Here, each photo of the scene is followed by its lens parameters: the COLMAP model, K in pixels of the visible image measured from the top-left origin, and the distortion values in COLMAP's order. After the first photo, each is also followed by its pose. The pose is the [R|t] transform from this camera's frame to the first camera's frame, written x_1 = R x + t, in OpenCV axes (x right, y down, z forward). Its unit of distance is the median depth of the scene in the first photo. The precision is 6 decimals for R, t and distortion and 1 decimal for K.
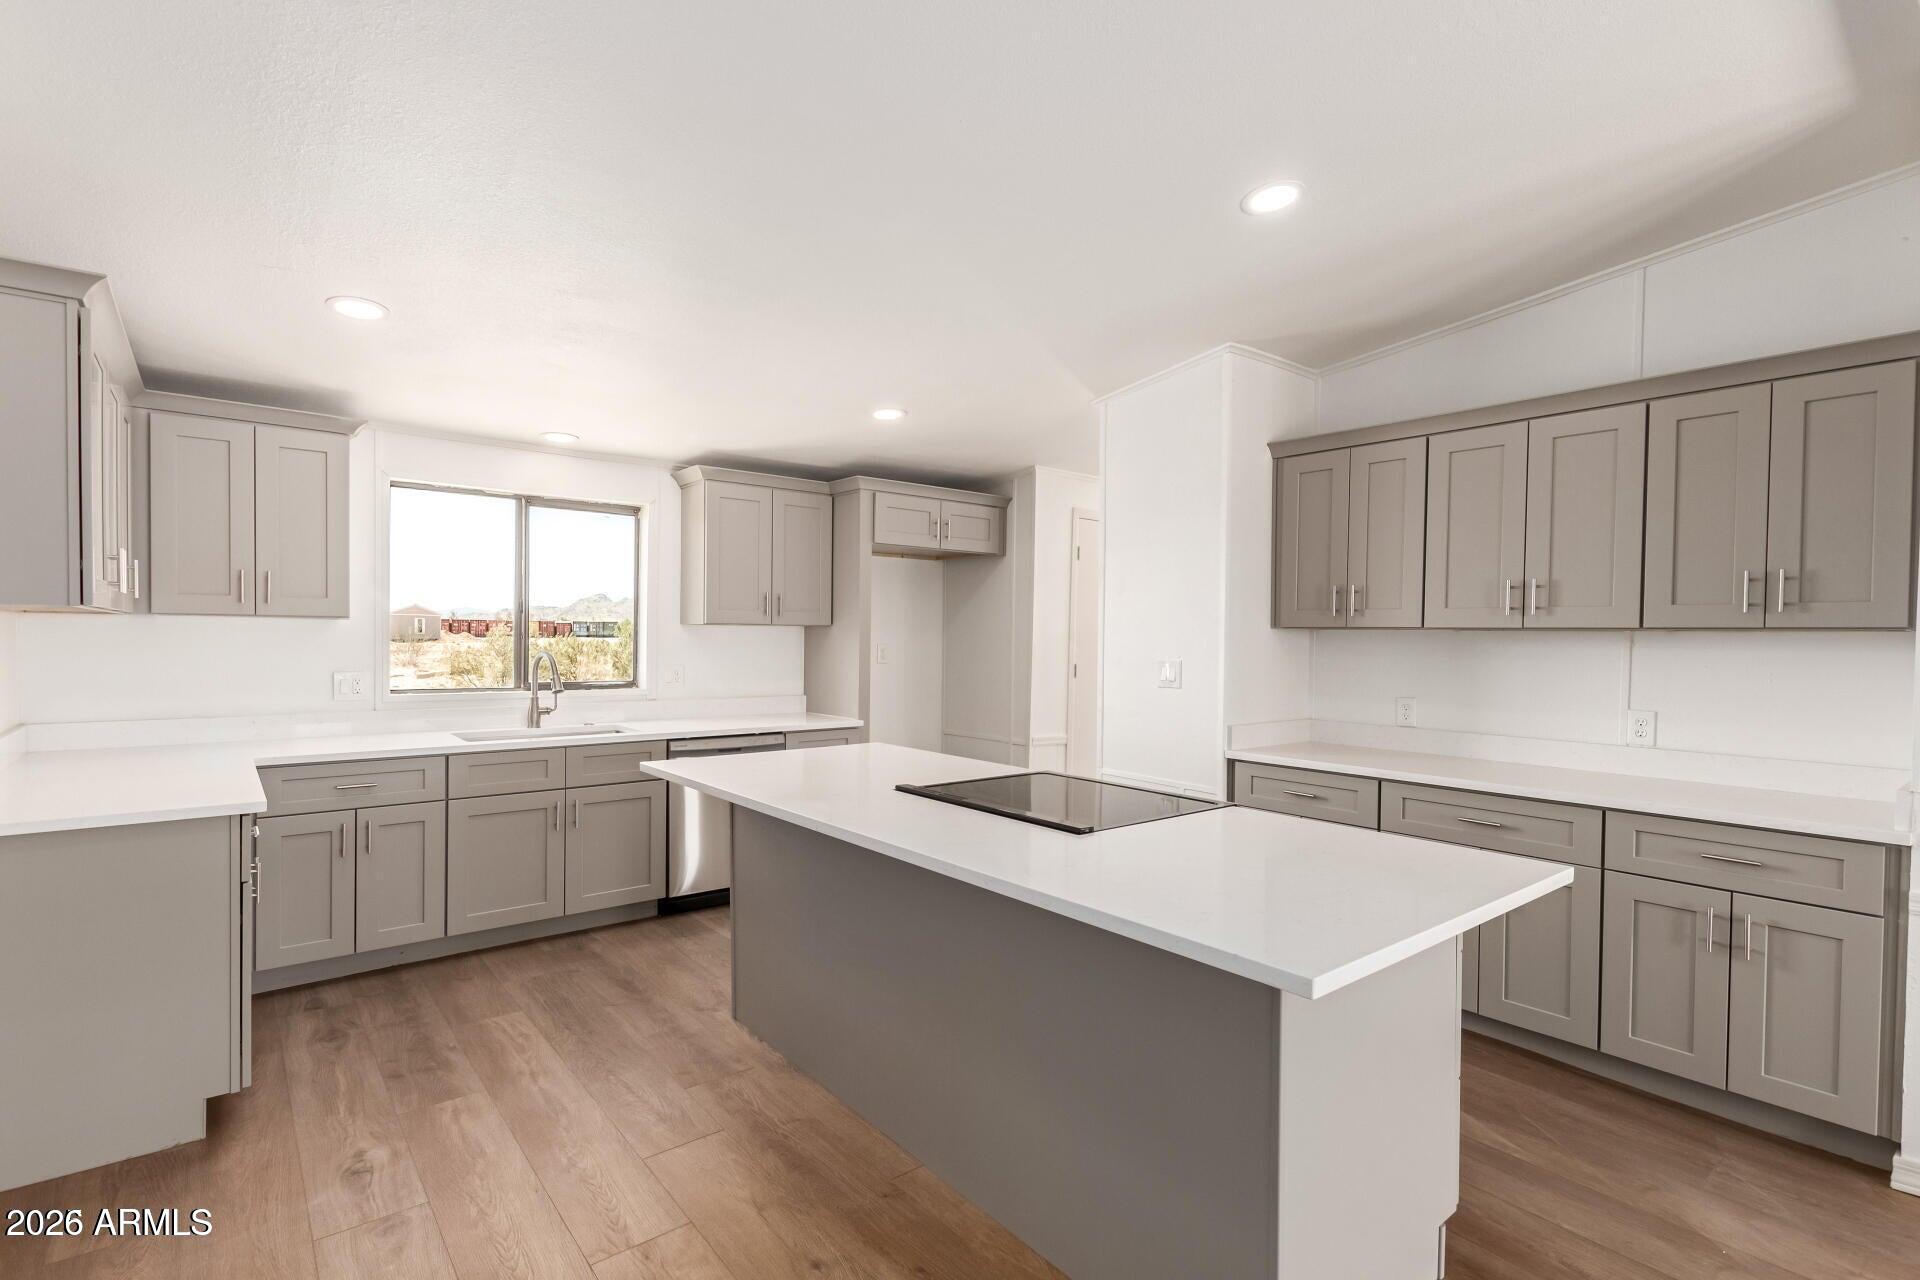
lens RADIAL K [[896.6, 0, 959.6], [0, 896.6, 656.9], [0, 0, 1]] dist [0.014348, -0.001110]
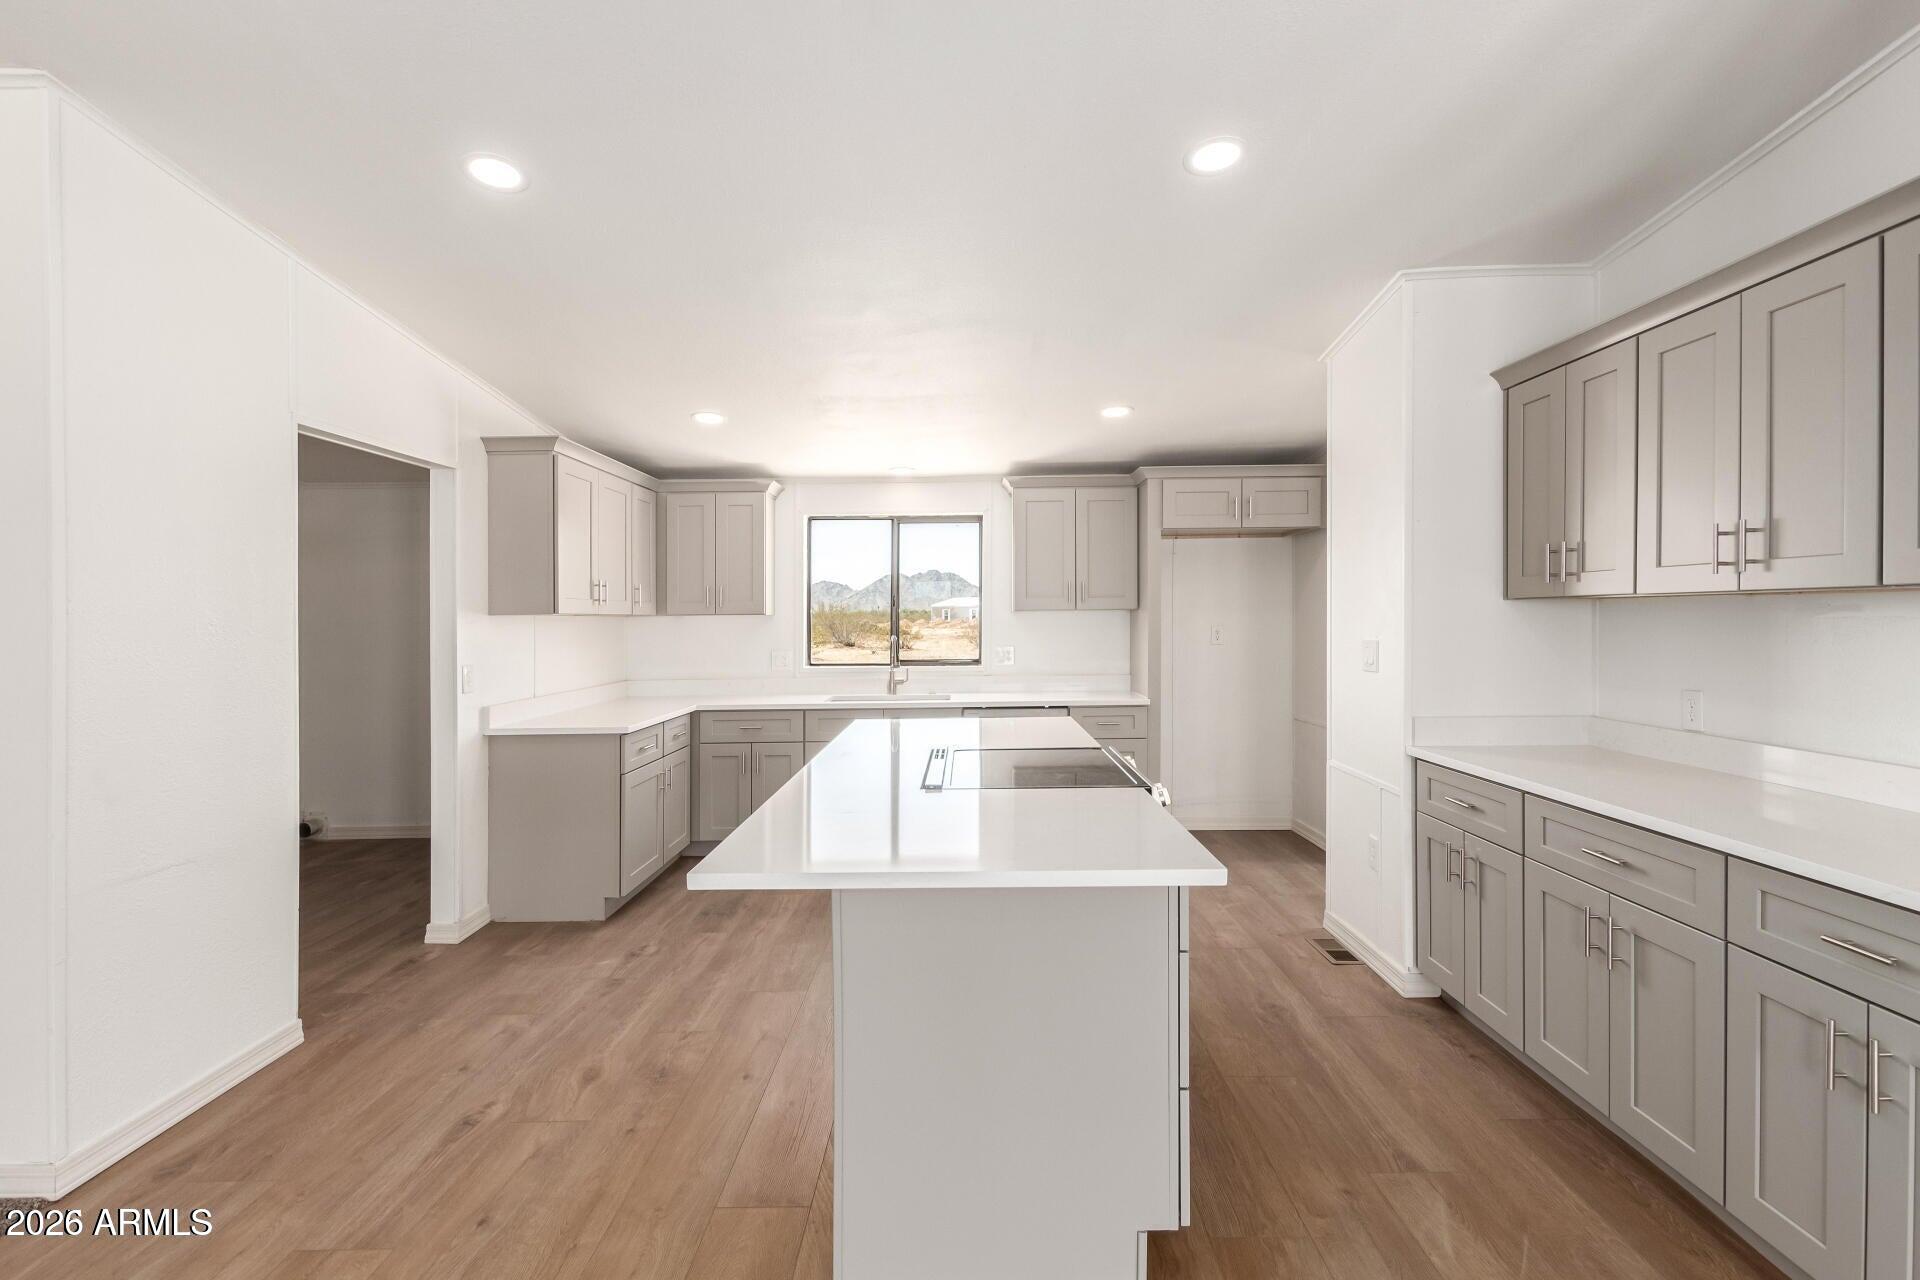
lens RADIAL K [[896.6, 0, 954.3], [0, 896.6, 621.7], [0, 0, 1]] dist [0.014348, -0.001110]
pose [[0.769172, -0.018834, -0.638765, 0.463642], [0.006777, 0.999750, -0.021317, 0.001595], [0.639006, 0.012068, 0.769107, 0.059821]]
